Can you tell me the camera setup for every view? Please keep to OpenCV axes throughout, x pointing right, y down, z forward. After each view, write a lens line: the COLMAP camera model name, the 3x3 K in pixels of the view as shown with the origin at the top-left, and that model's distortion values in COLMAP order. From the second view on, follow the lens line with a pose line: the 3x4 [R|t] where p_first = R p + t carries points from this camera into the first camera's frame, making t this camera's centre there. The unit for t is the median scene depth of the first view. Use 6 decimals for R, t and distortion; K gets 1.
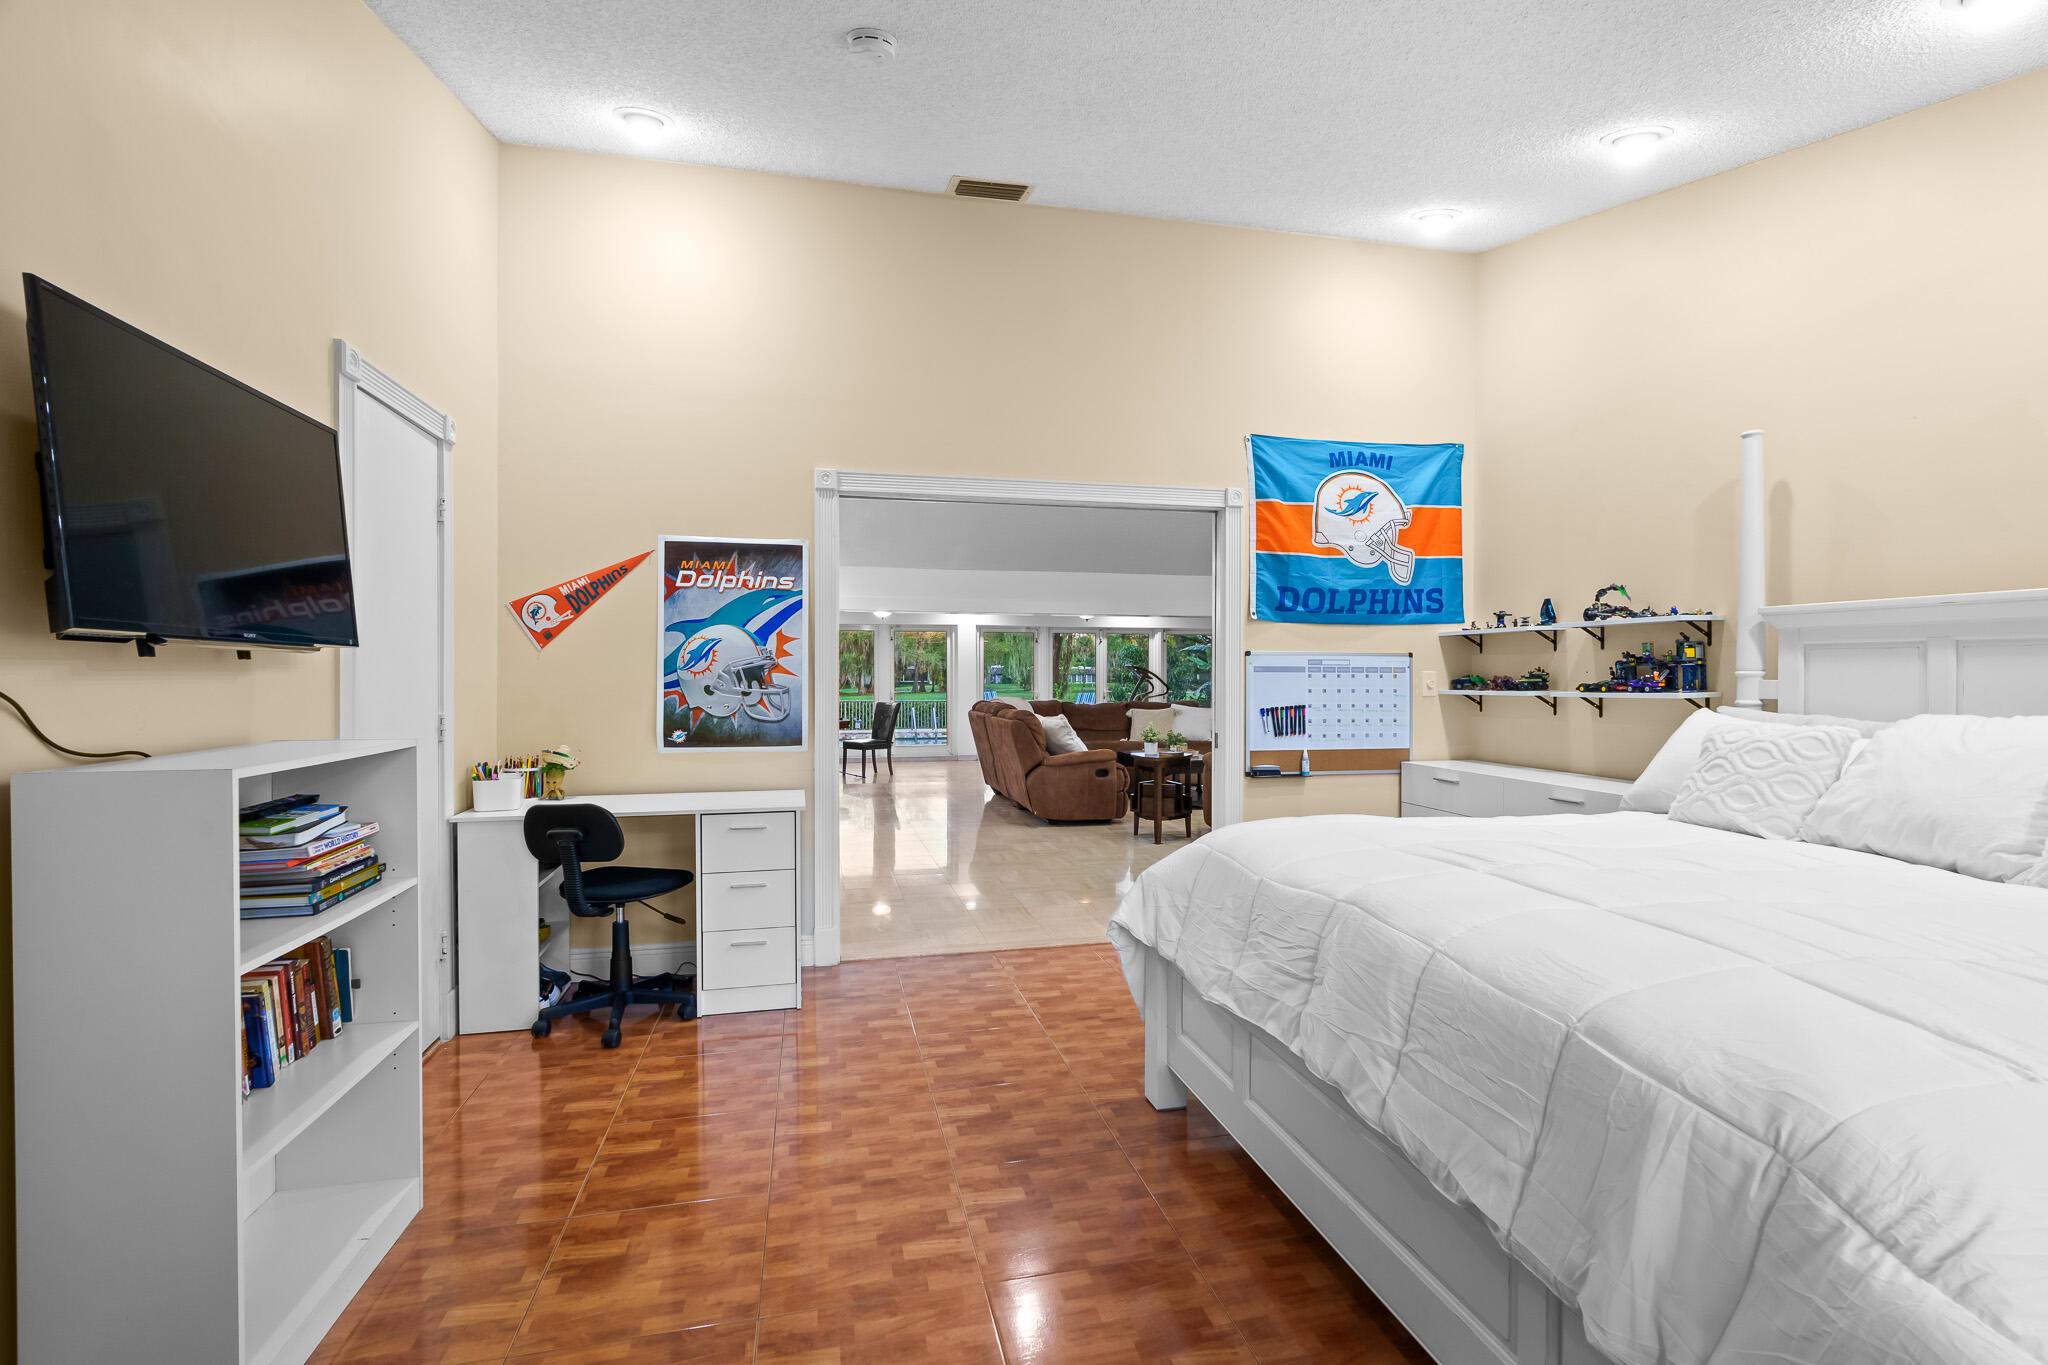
lens RADIAL K [[935.7, 0, 1028.8], [0, 935.7, 679.5], [0, 0, 1]] dist [-0.008622, 0.004260]
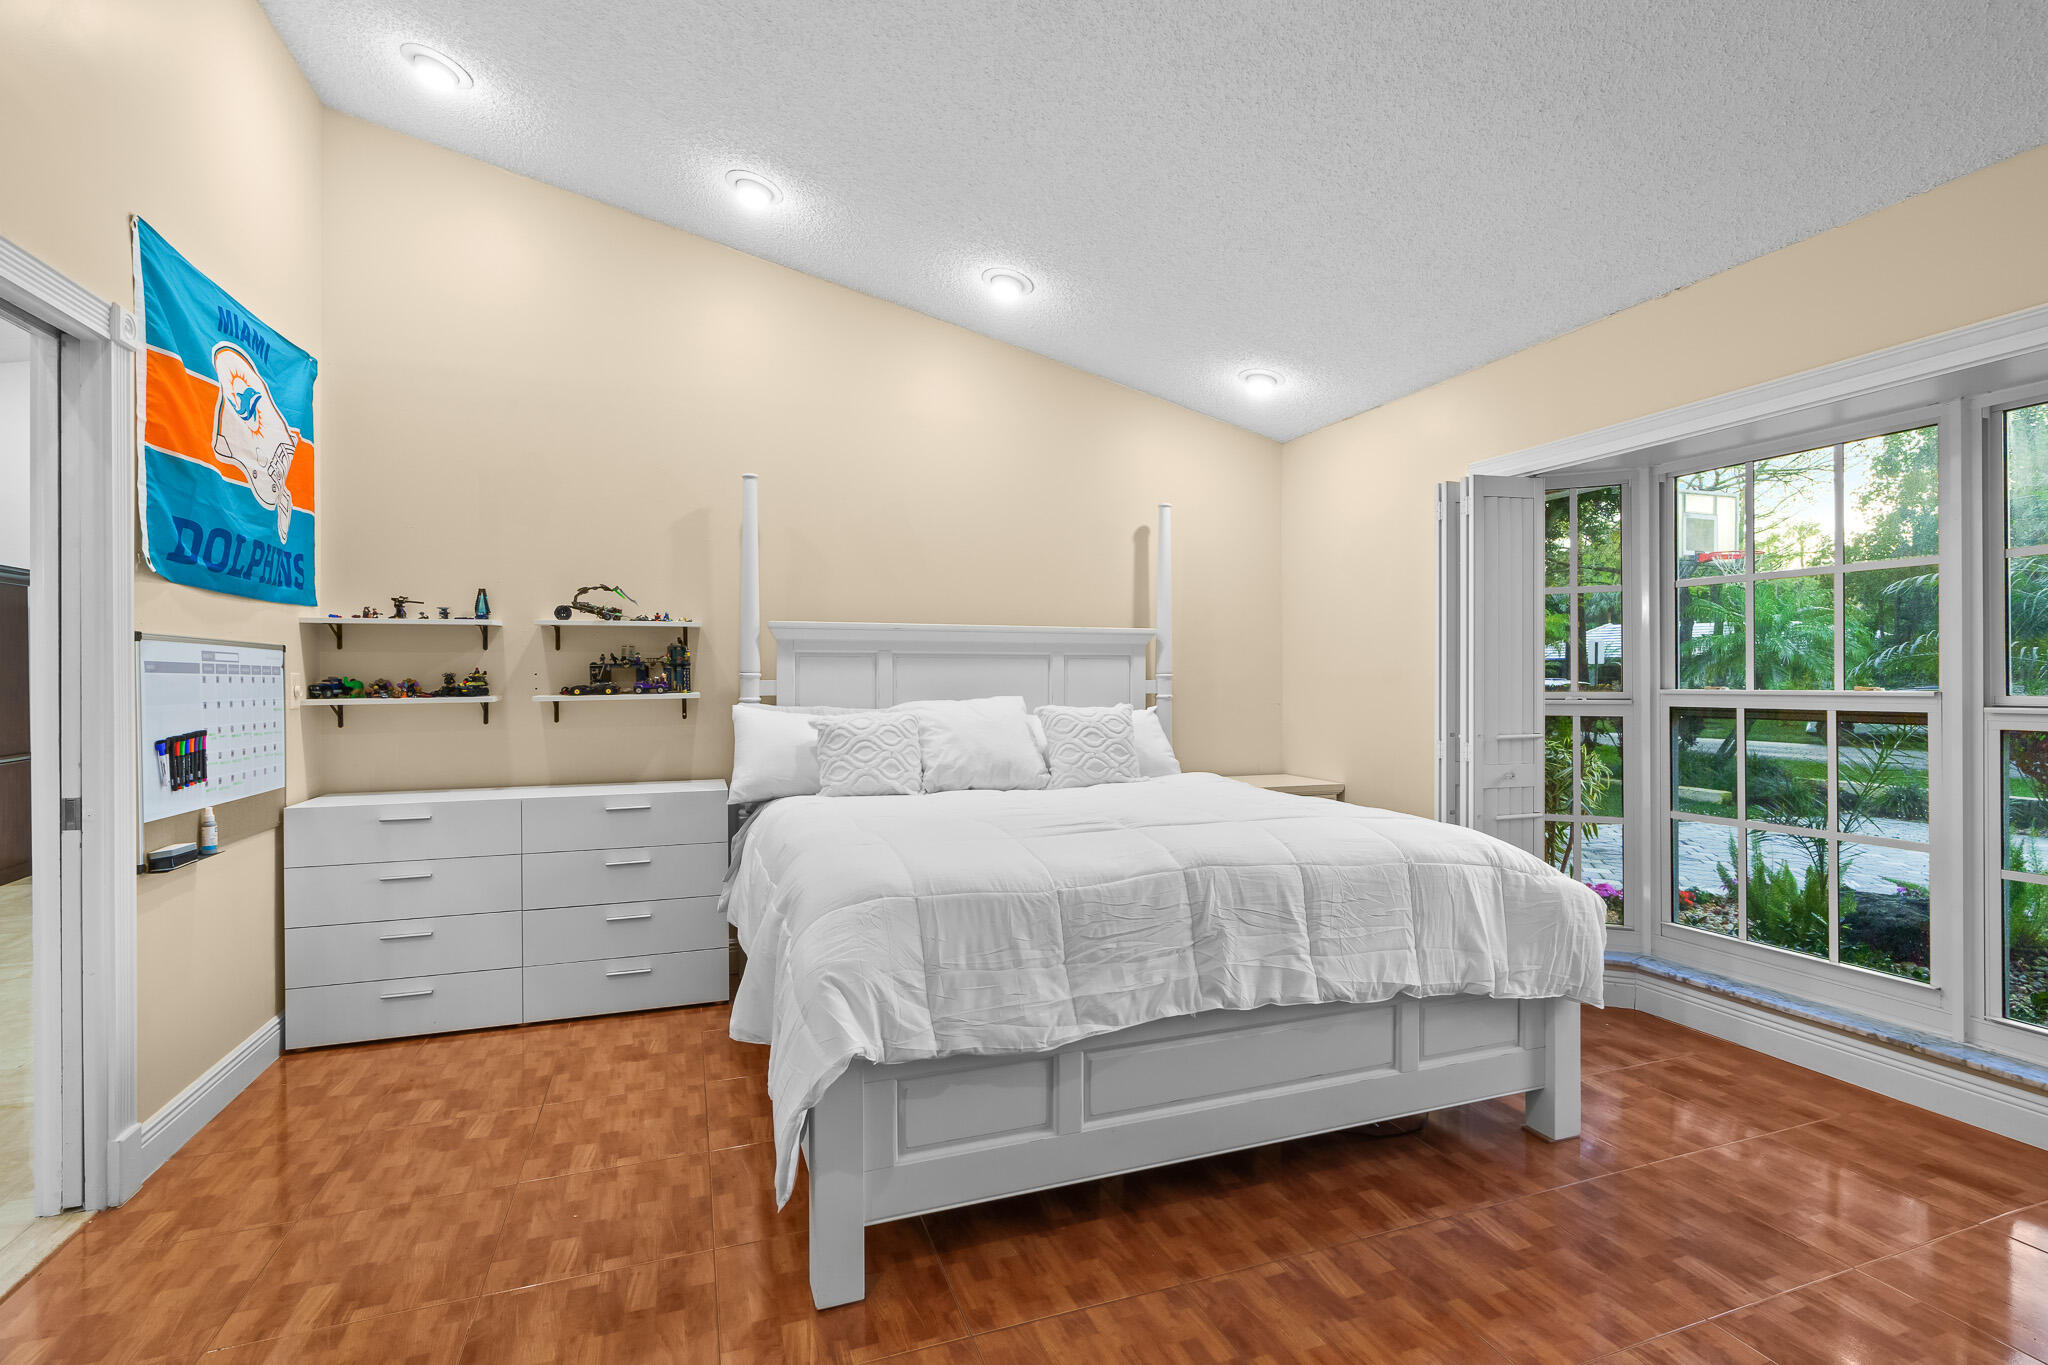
lens RADIAL K [[935.7, 0, 1018.0], [0, 935.7, 675.2], [0, 0, 1]] dist [-0.008622, 0.004260]
pose [[-0.120863, 0.003557, 0.992663, -0.336884], [0.010751, 0.999940, -0.002274, 0.000383], [-0.992611, 0.010398, -0.120894, 0.577431]]
